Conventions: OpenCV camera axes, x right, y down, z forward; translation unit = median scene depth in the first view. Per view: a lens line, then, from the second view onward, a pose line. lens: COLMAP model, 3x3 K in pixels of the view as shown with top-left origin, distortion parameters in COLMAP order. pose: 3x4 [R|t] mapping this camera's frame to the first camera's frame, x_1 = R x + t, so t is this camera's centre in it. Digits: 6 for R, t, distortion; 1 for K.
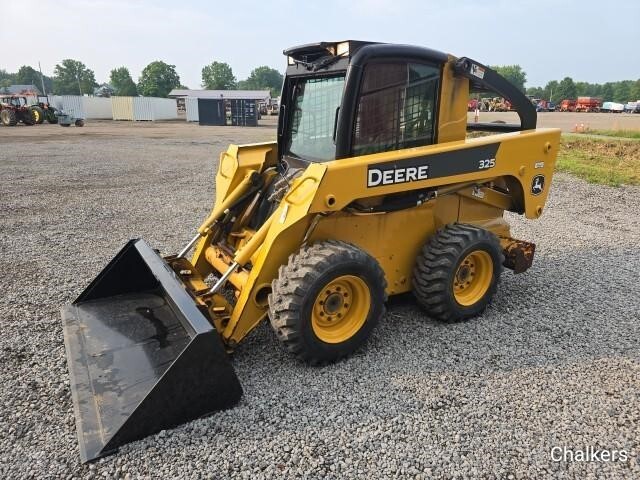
lens RADIAL K [[426.9, 0, 318.3], [0, 426.9, 237.5], [0, 0, 1]] dist [0.041035, -0.029274]
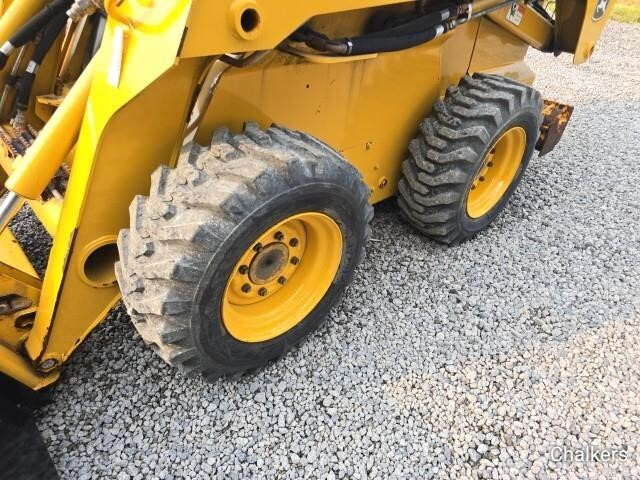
lens RADIAL K [[426.9, 0, 325.0], [0, 426.9, 242.8], [0, 0, 1]] dist [0.041035, -0.029274]
pose [[0.980429, -0.075147, 0.181968, 0.011848], [0.005289, 0.934006, 0.357217, -0.036818], [-0.196803, -0.349264, 0.916124, 0.546993]]
